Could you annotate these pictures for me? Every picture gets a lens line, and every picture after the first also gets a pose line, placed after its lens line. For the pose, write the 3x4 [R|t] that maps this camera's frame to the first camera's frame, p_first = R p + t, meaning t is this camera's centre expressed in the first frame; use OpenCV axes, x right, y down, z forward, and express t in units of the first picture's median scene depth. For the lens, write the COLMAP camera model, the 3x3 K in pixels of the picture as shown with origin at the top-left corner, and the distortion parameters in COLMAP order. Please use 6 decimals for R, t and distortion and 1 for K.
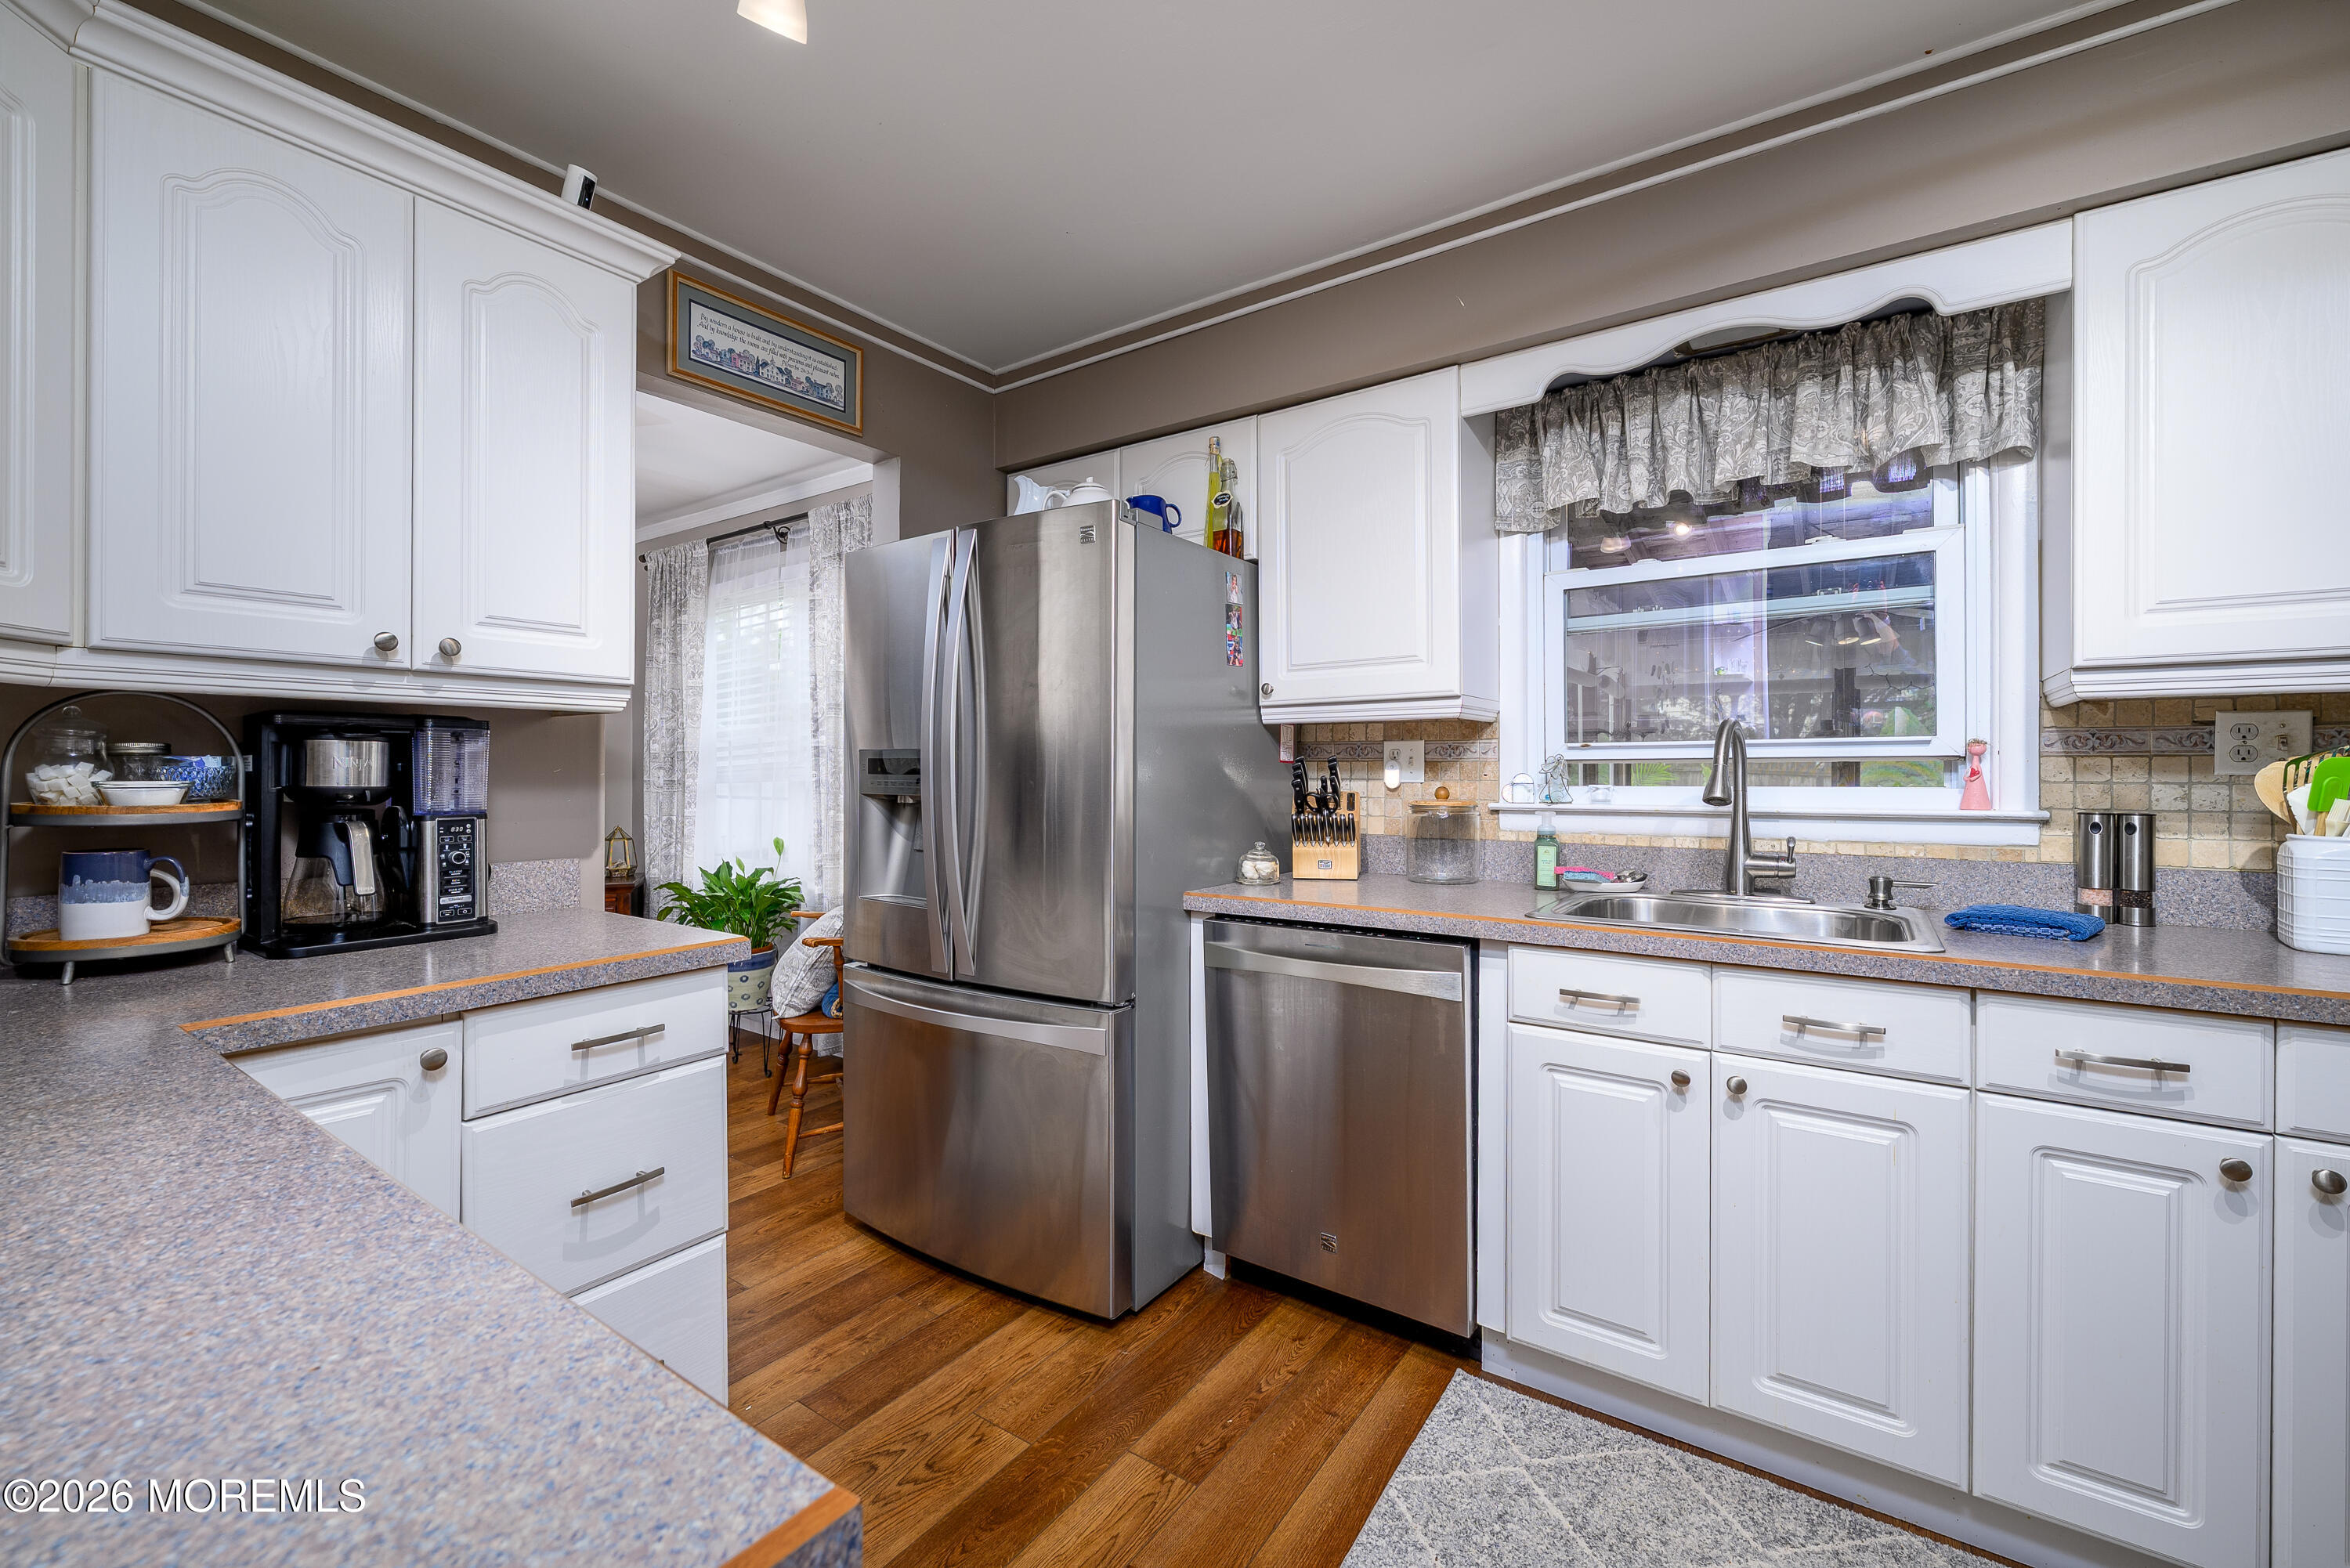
lens RADIAL K [[956.7, 0, 1140.1], [0, 956.7, 770.7], [0, 0, 1]] dist [-0.000342, 0.000634]
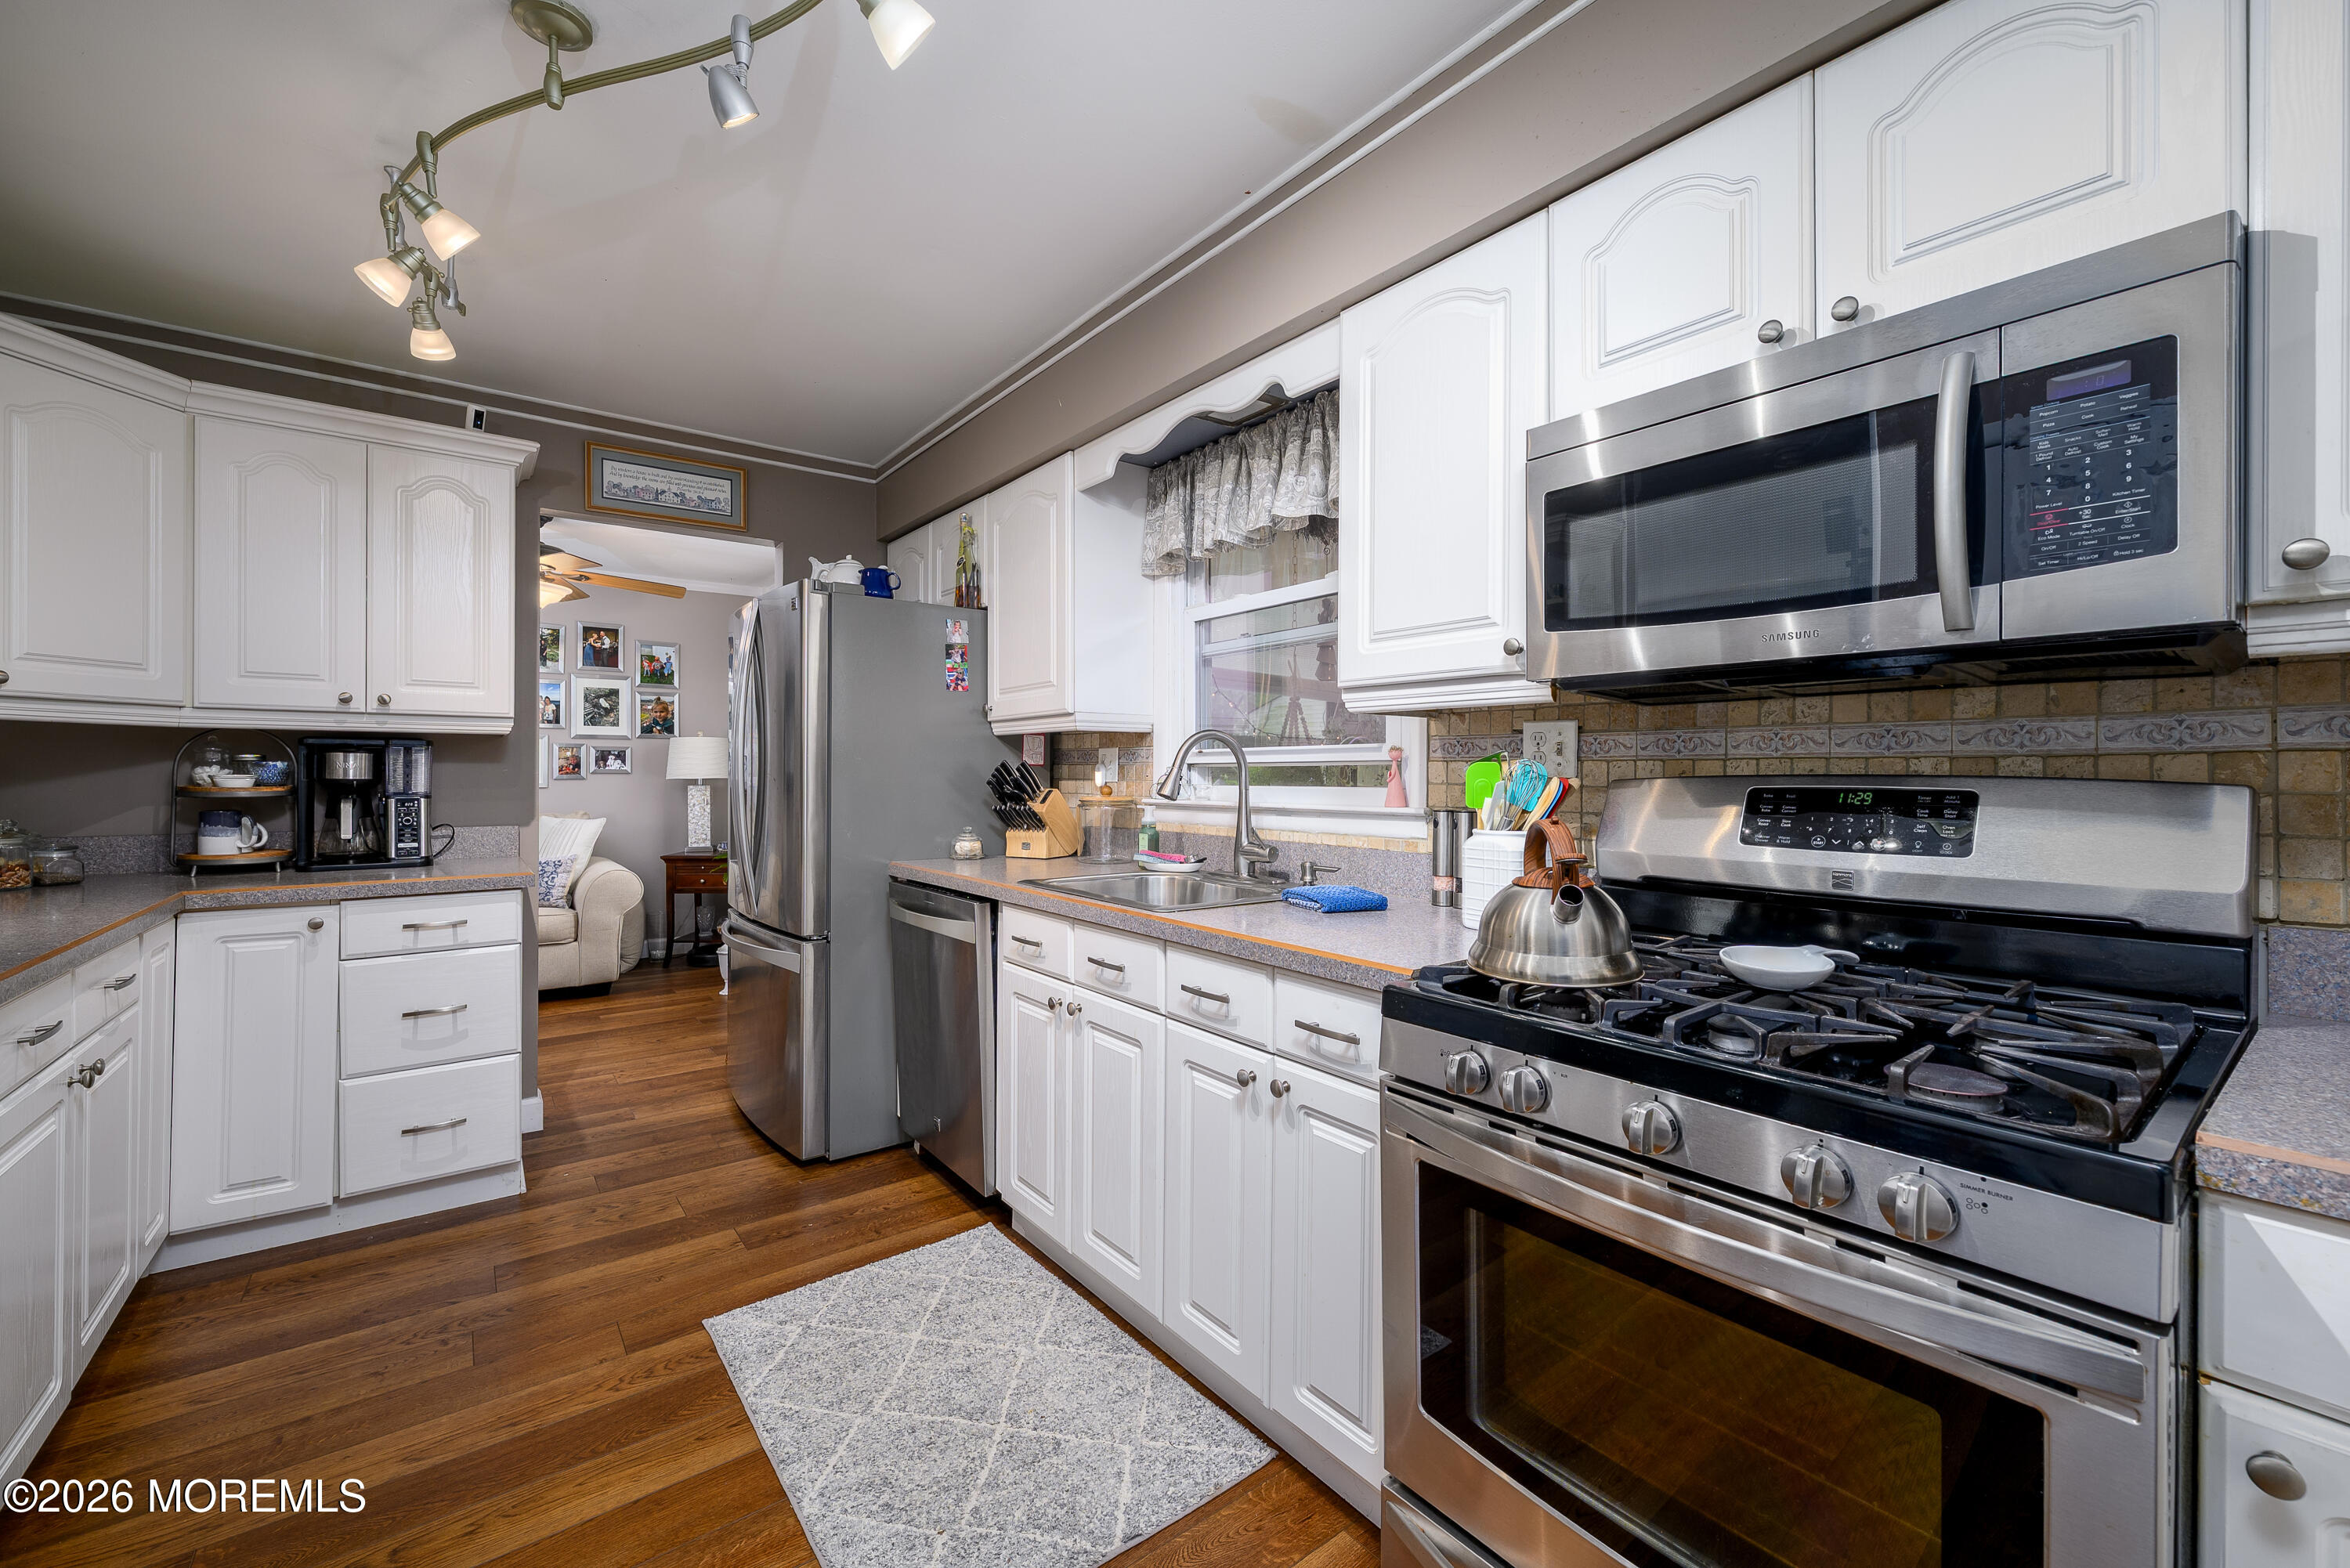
lens RADIAL K [[956.7, 0, 1175.7], [0, 956.7, 776.1], [0, 0, 1]] dist [-0.000342, 0.000634]
pose [[0.951679, 0.004531, -0.307062, 1.031997], [-0.003738, 0.999988, 0.003171, 0.000459], [0.307073, -0.001870, 0.951684, -0.191752]]
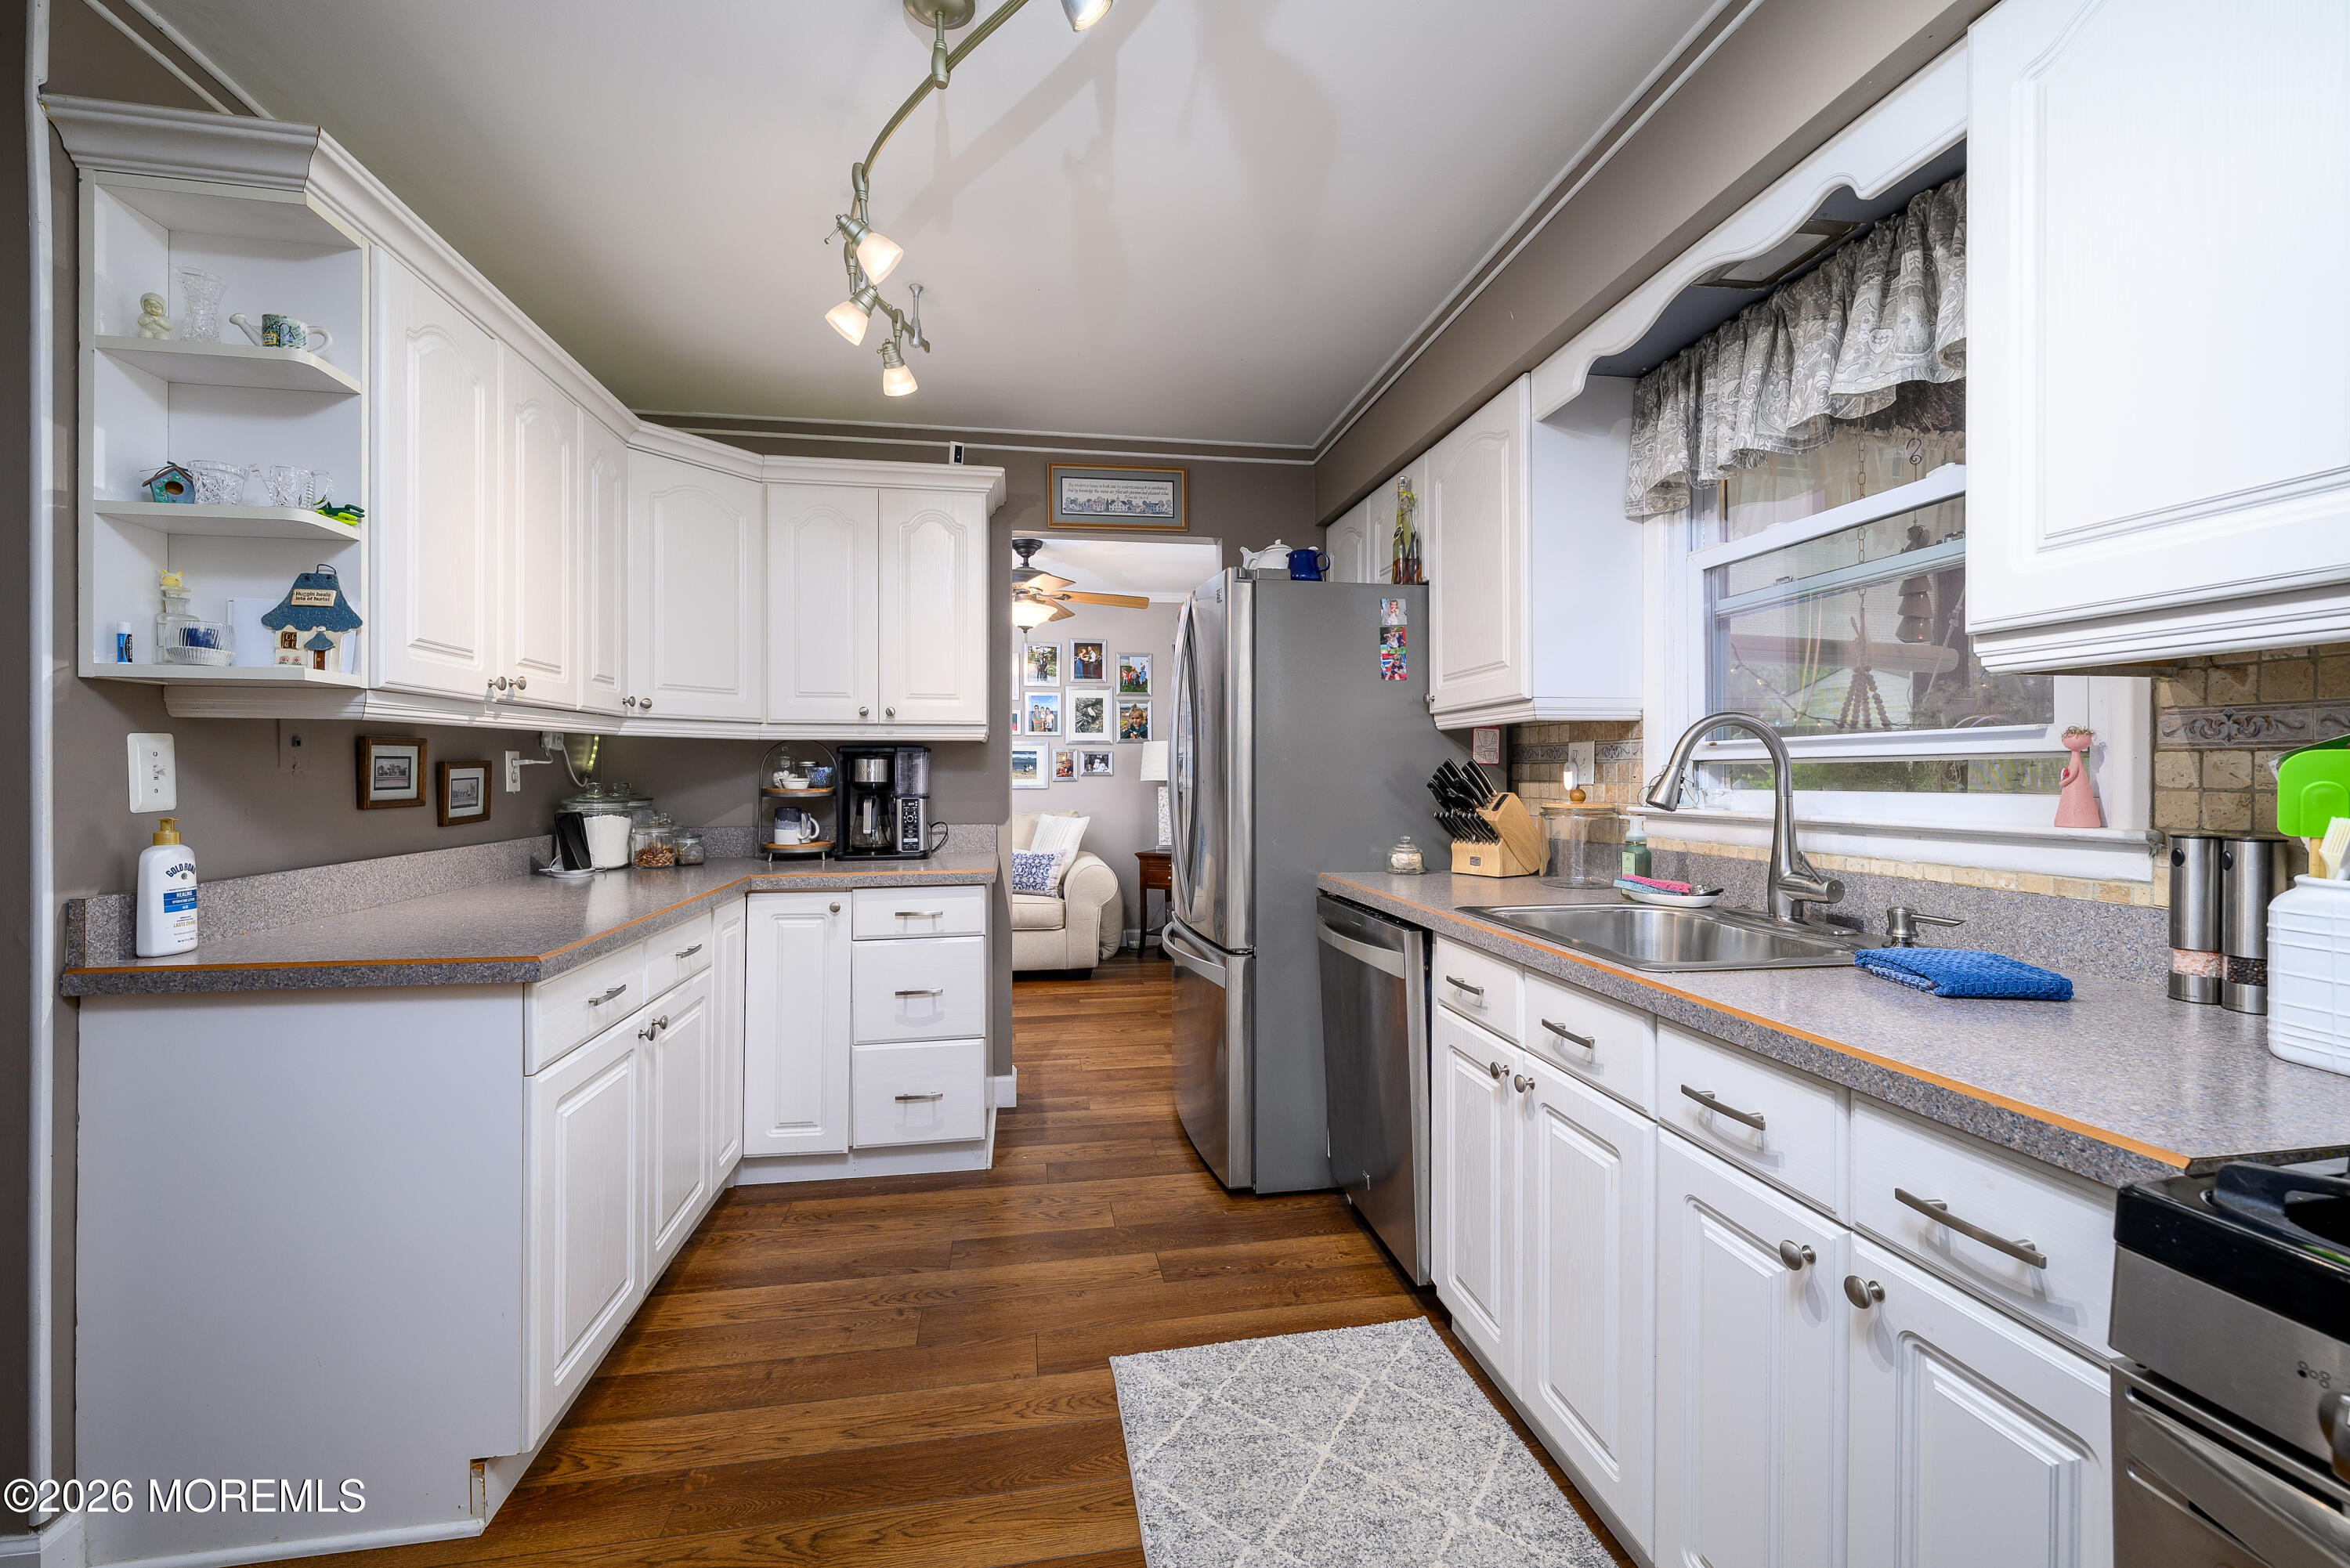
lens RADIAL K [[956.7, 0, 1177.9], [0, 956.7, 776.1], [0, 0, 1]] dist [-0.000342, 0.000634]
pose [[0.699118, 0.001232, -0.715005, 0.967159], [0.001607, 0.999993, 0.003294, -0.000586], [0.715005, -0.003452, 0.699111, 0.030862]]
